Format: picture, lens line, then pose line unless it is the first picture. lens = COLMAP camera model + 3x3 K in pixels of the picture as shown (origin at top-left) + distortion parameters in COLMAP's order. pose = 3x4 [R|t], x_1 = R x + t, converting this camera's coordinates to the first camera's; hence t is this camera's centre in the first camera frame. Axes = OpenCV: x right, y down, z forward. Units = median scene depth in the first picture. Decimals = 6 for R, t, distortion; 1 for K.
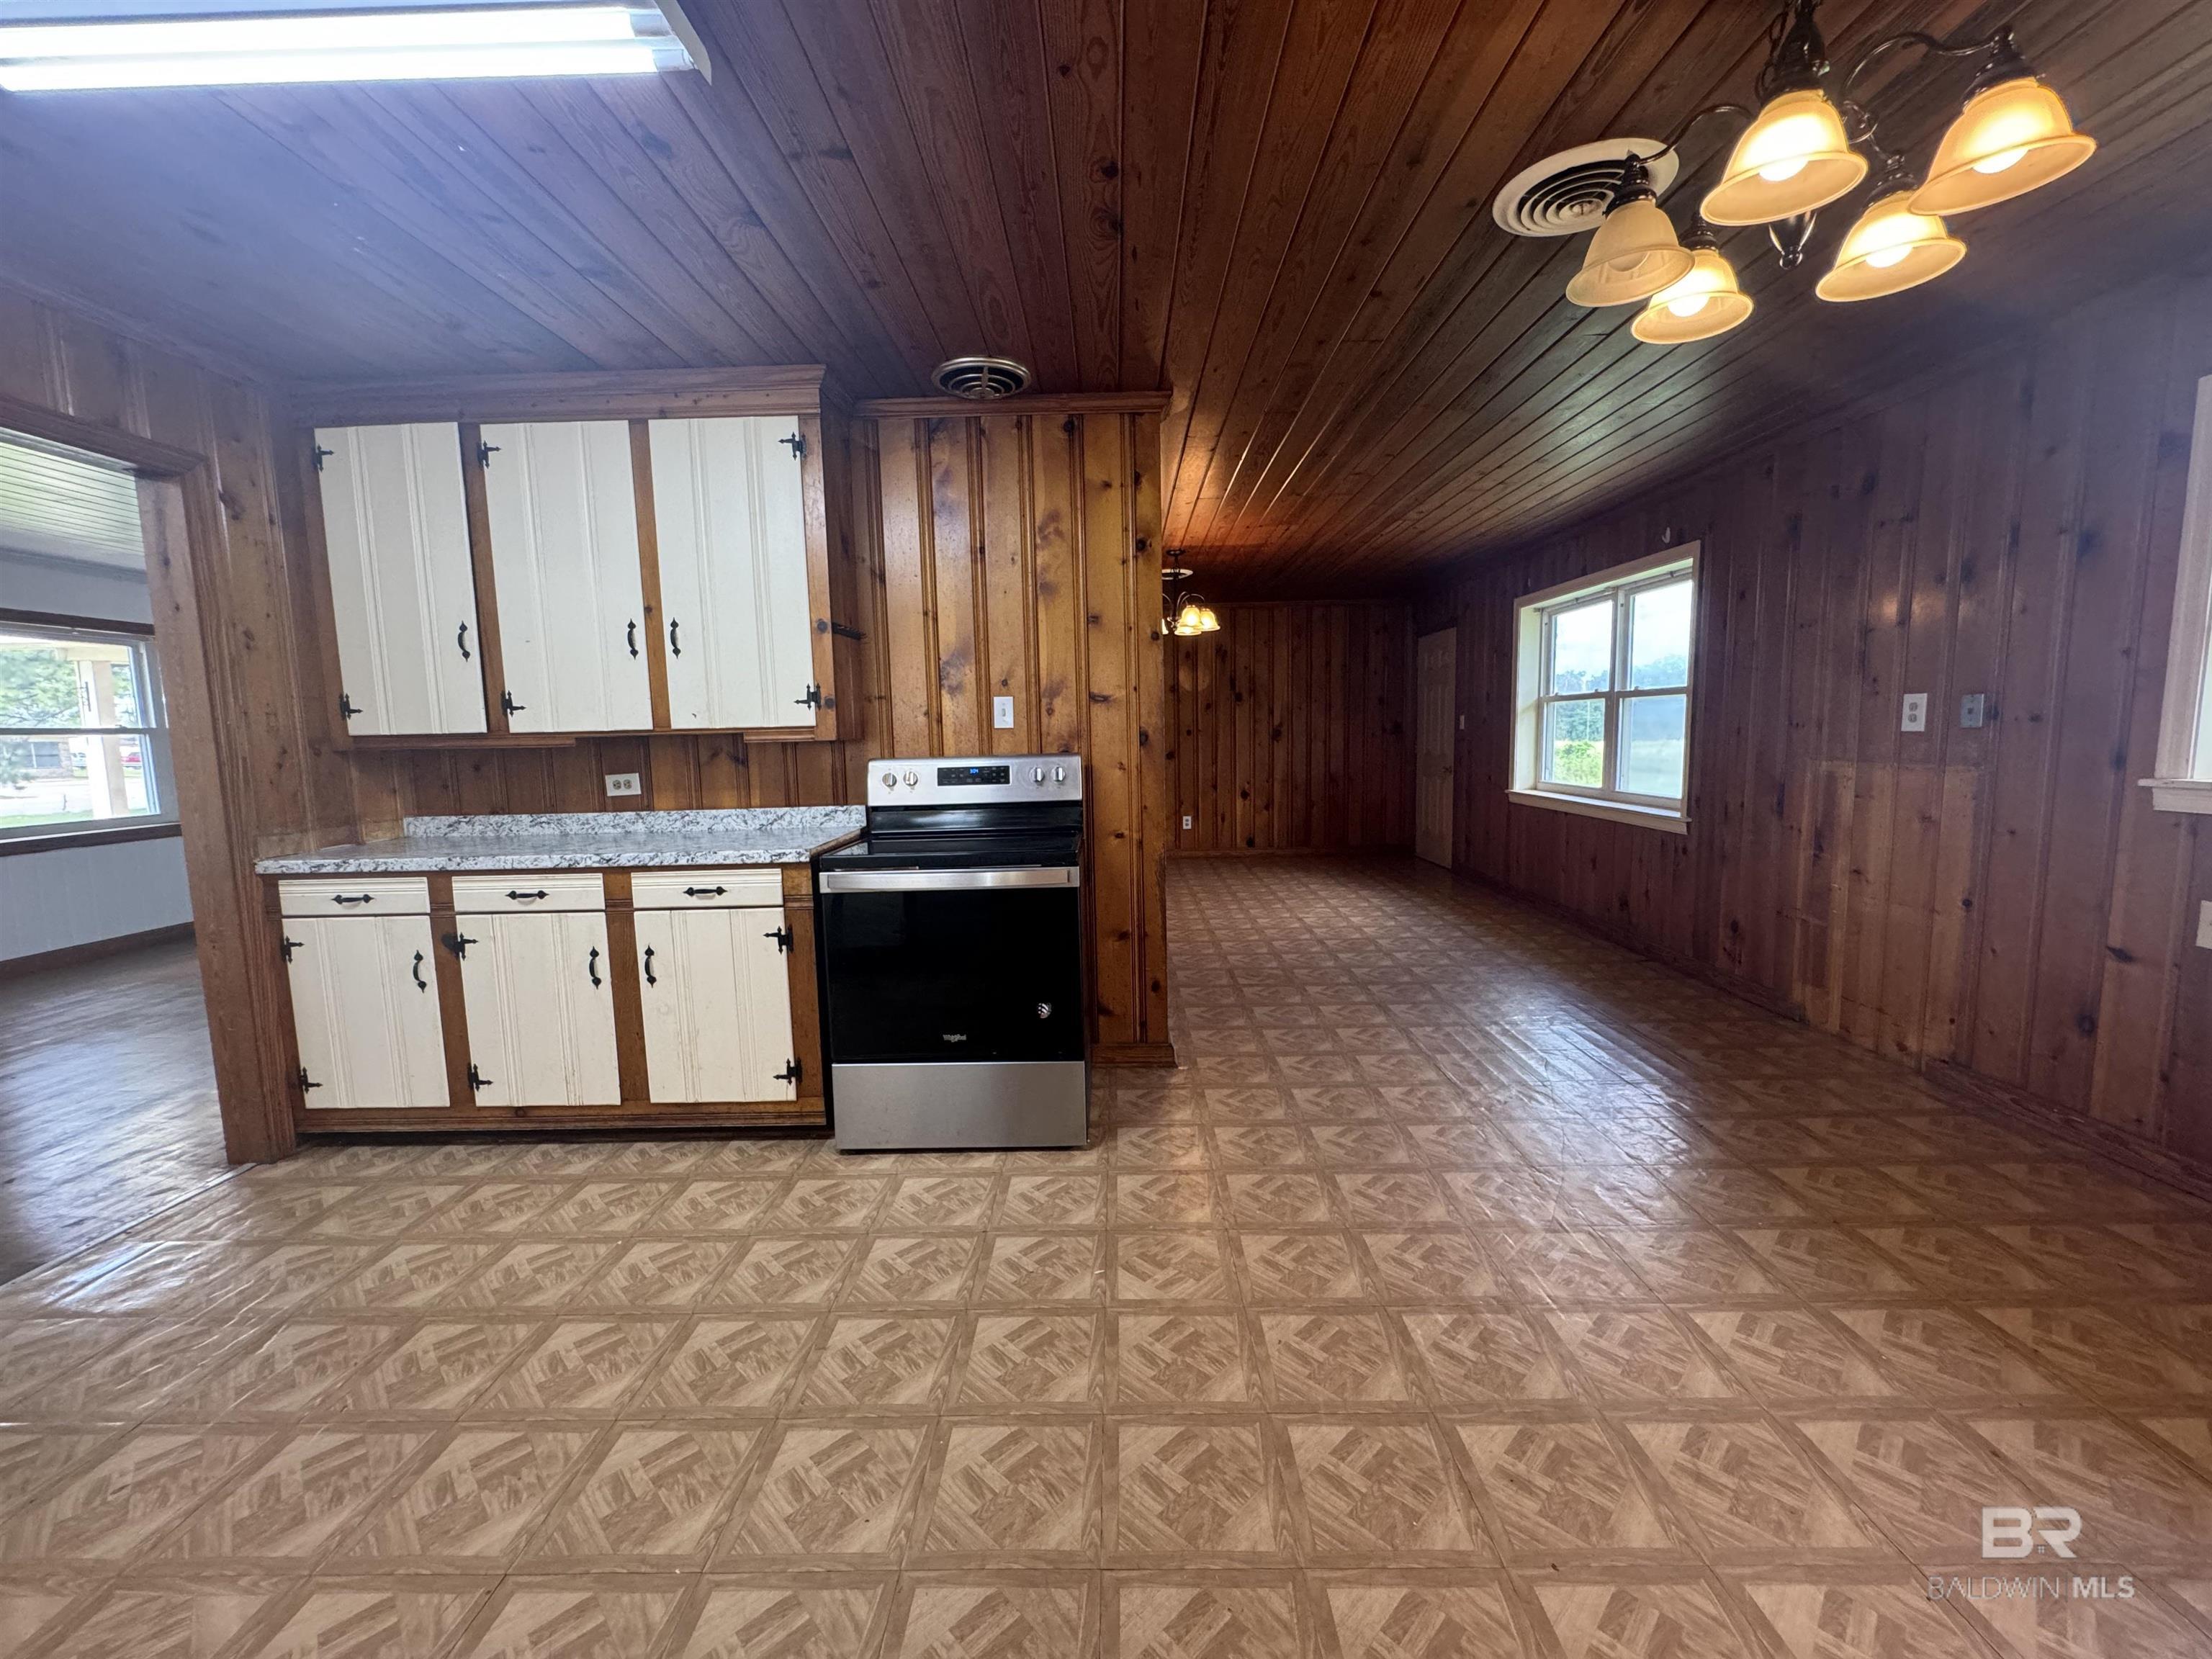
lens RADIAL K [[884.9, 0, 1101.8], [0, 884.9, 830.9], [0, 0, 1]] dist [-0.003593, 0.000921]
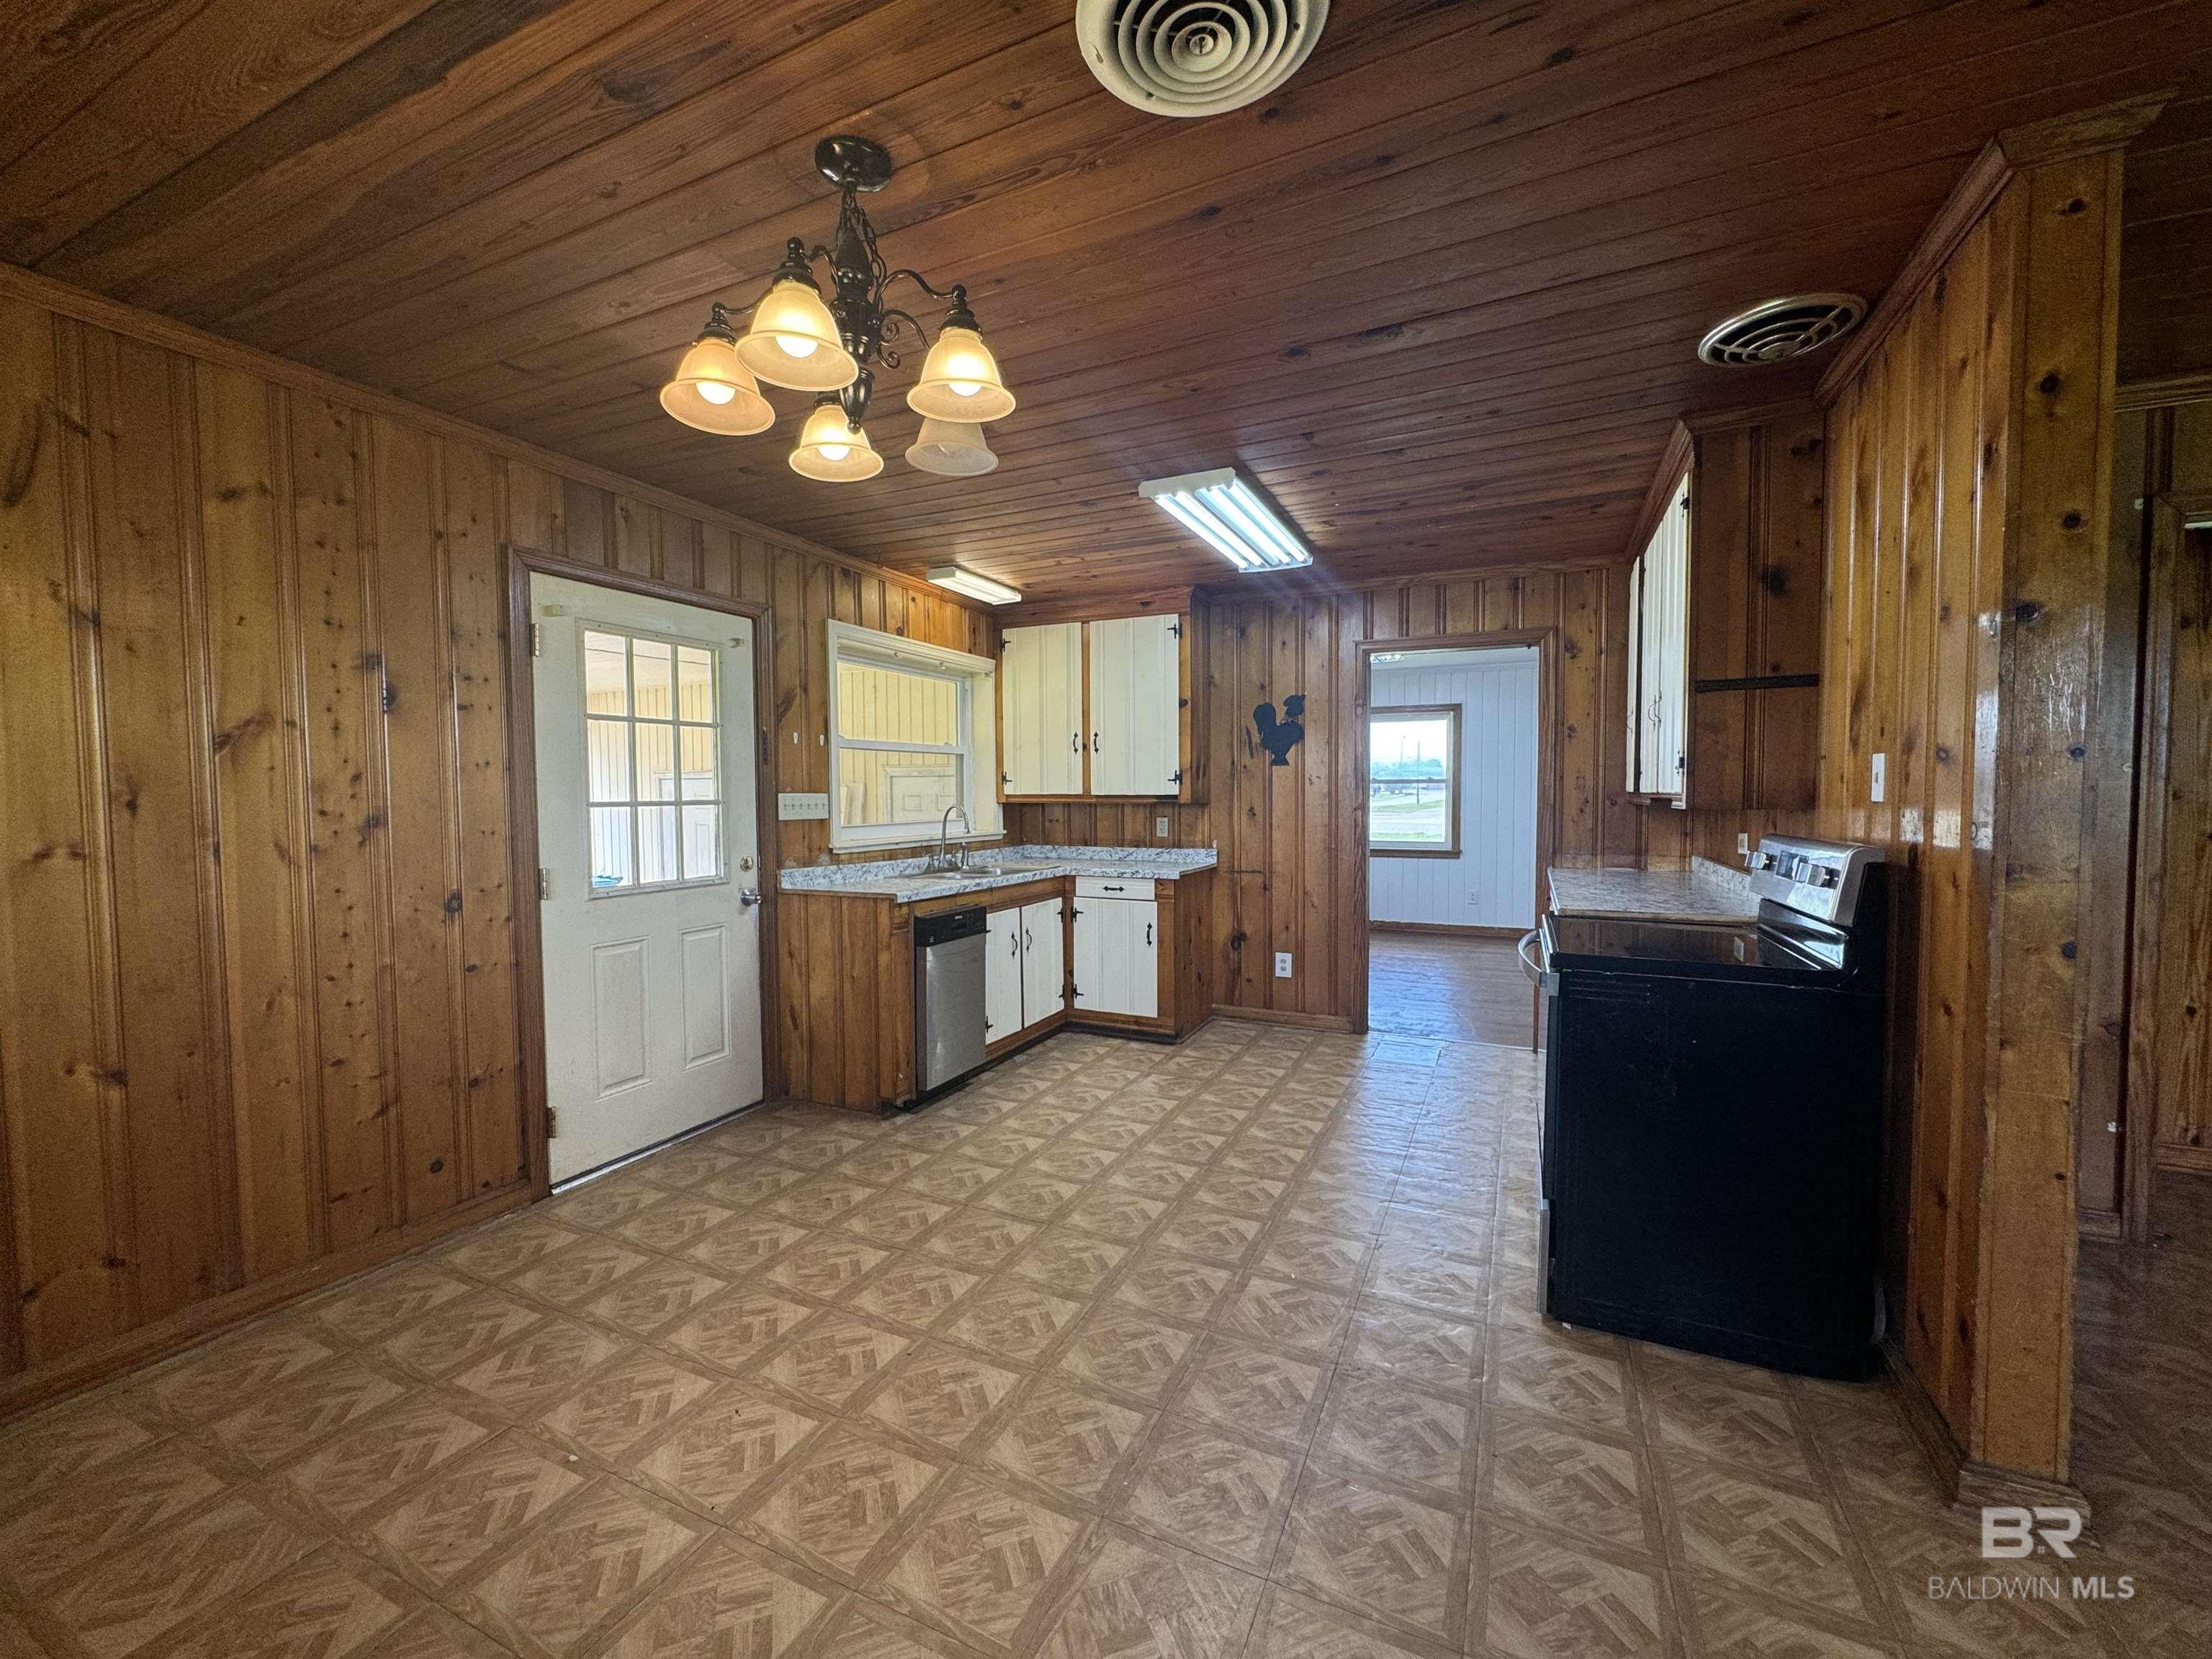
lens RADIAL K [[884.9, 0, 1103.4], [0, 884.9, 827.8], [0, 0, 1]] dist [-0.003593, 0.000921]
pose [[-0.412464, 0.059586, -0.909023, 0.844804], [-0.089316, 0.990406, 0.105448, -0.134994], [0.906585, 0.124684, -0.403184, 0.889116]]
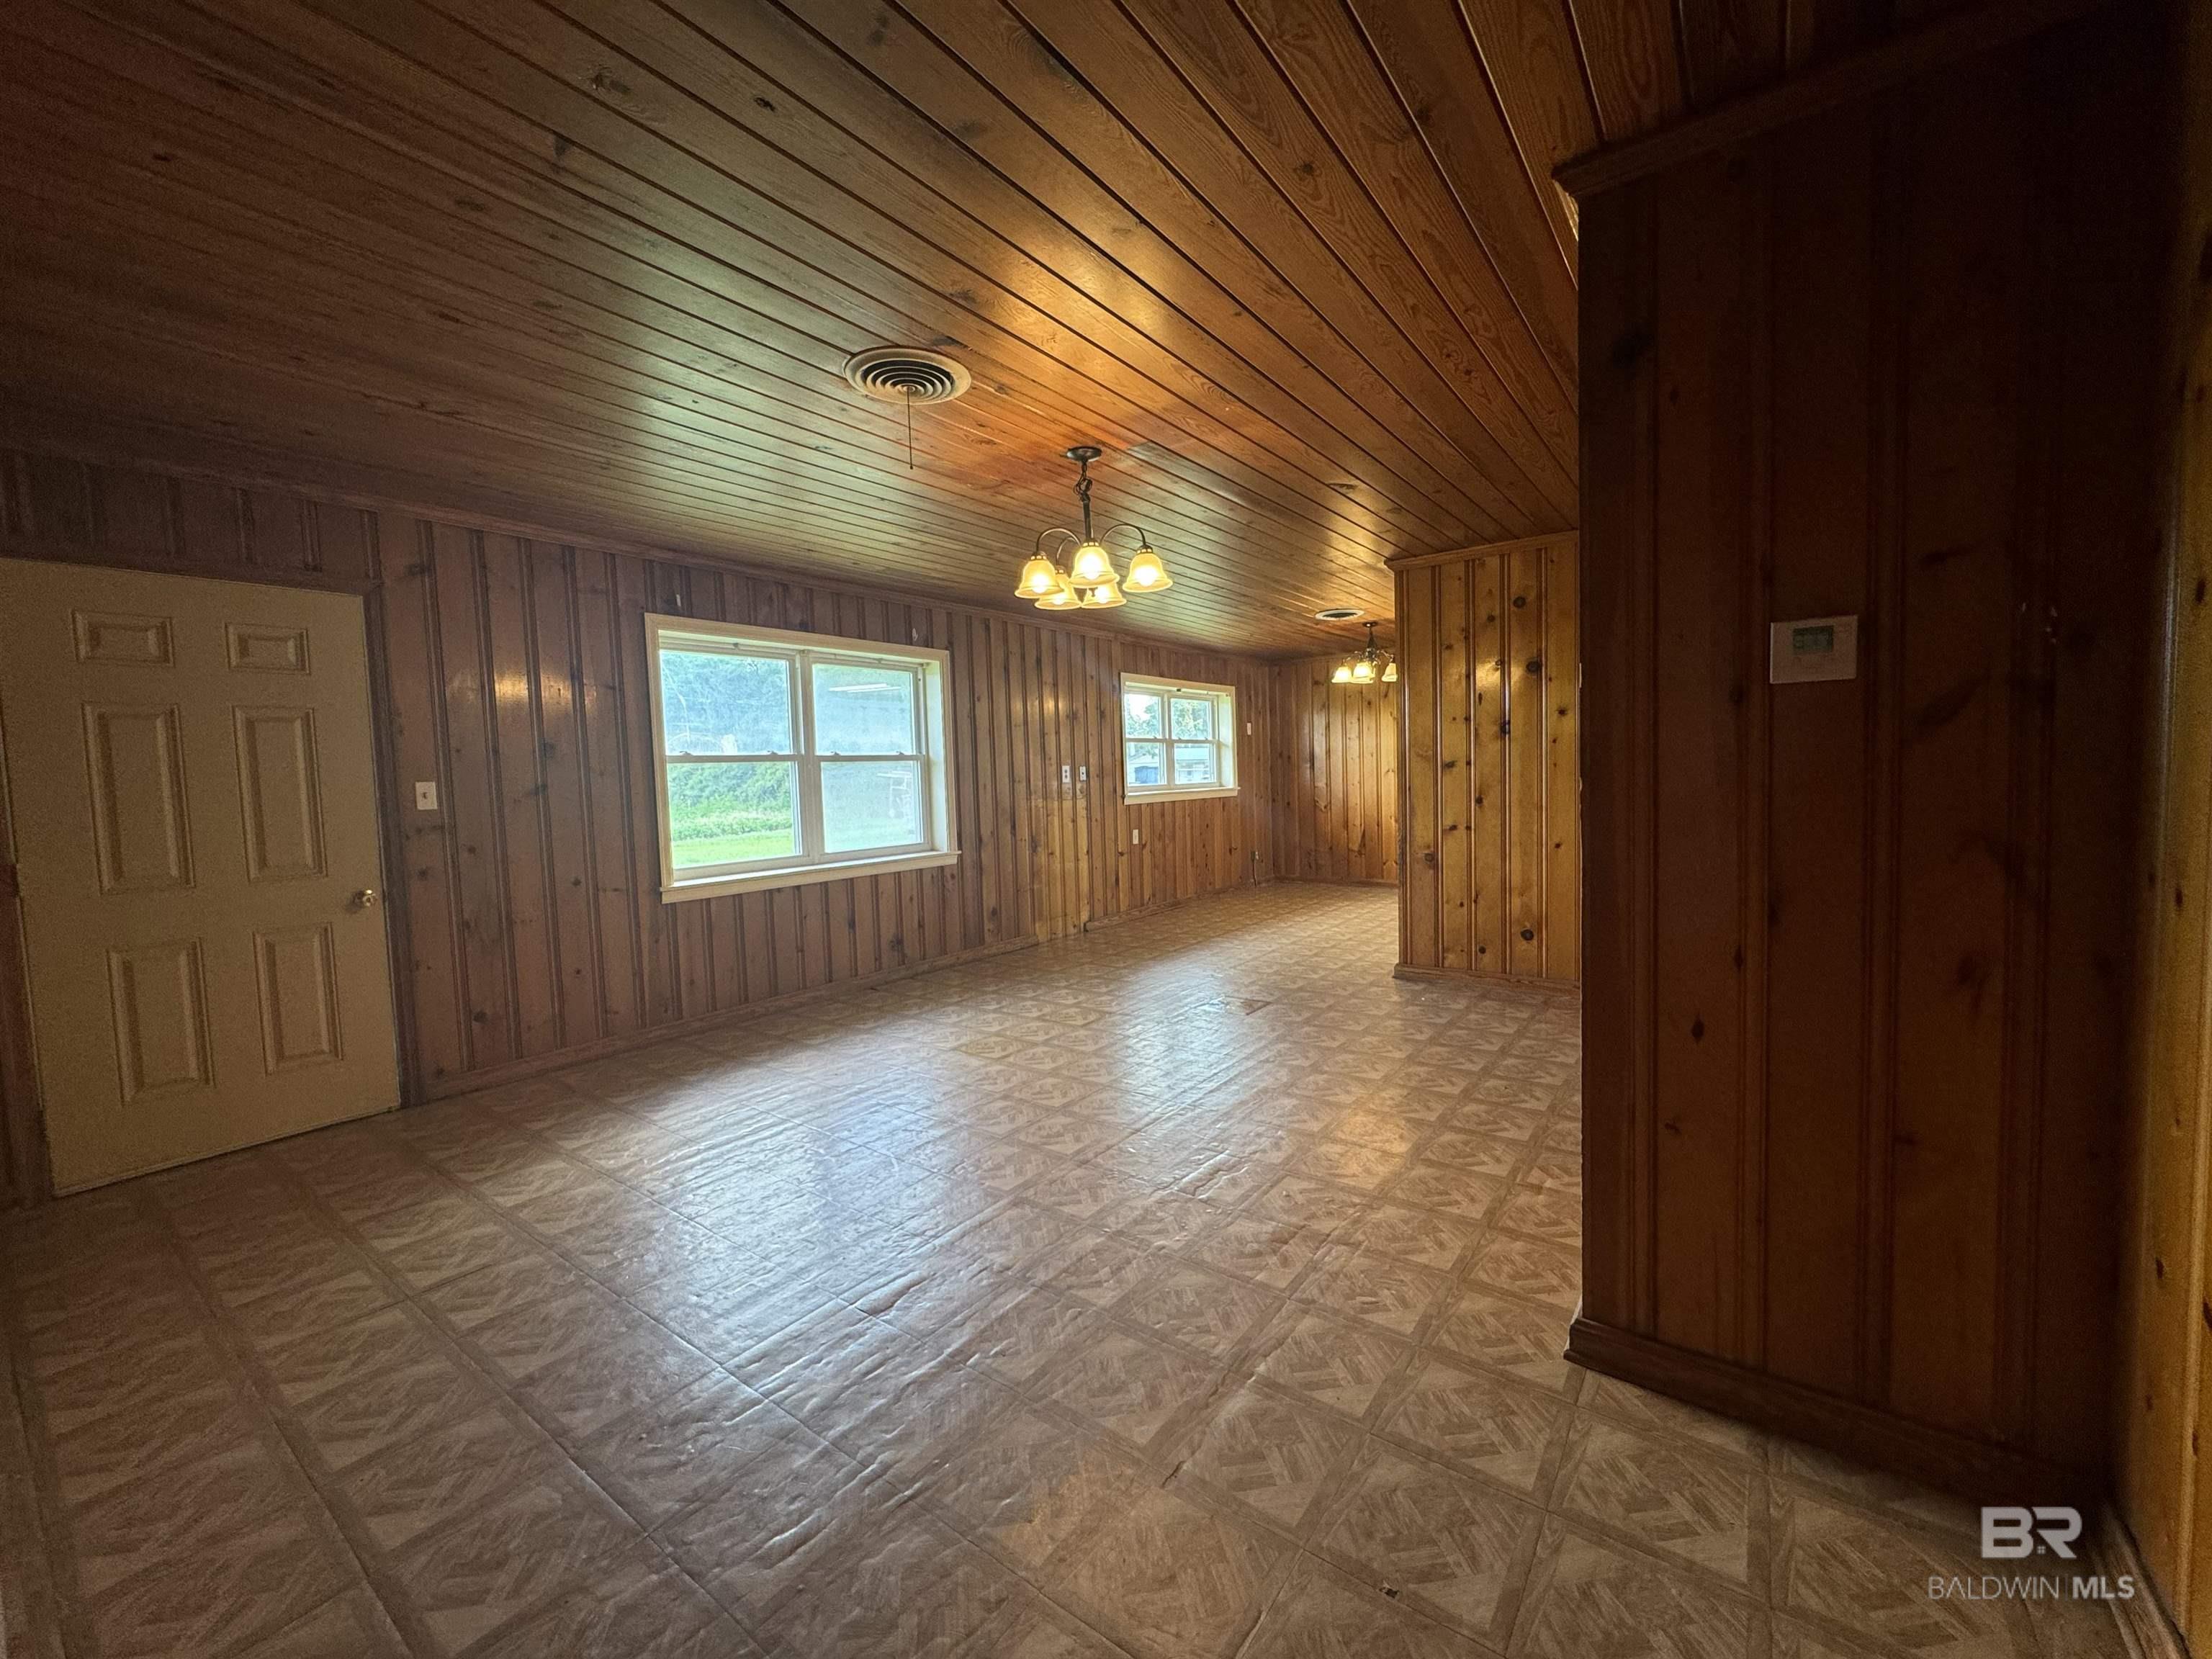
lens RADIAL K [[884.9, 0, 1103.7], [0, 884.9, 828.9], [0, 0, 1]] dist [-0.003593, 0.000921]
pose [[-0.812523, 0.010665, 0.582831, -0.503990], [0.115987, 0.982799, 0.143713, -0.350486], [-0.571273, 0.184371, -0.799784, 3.138508]]
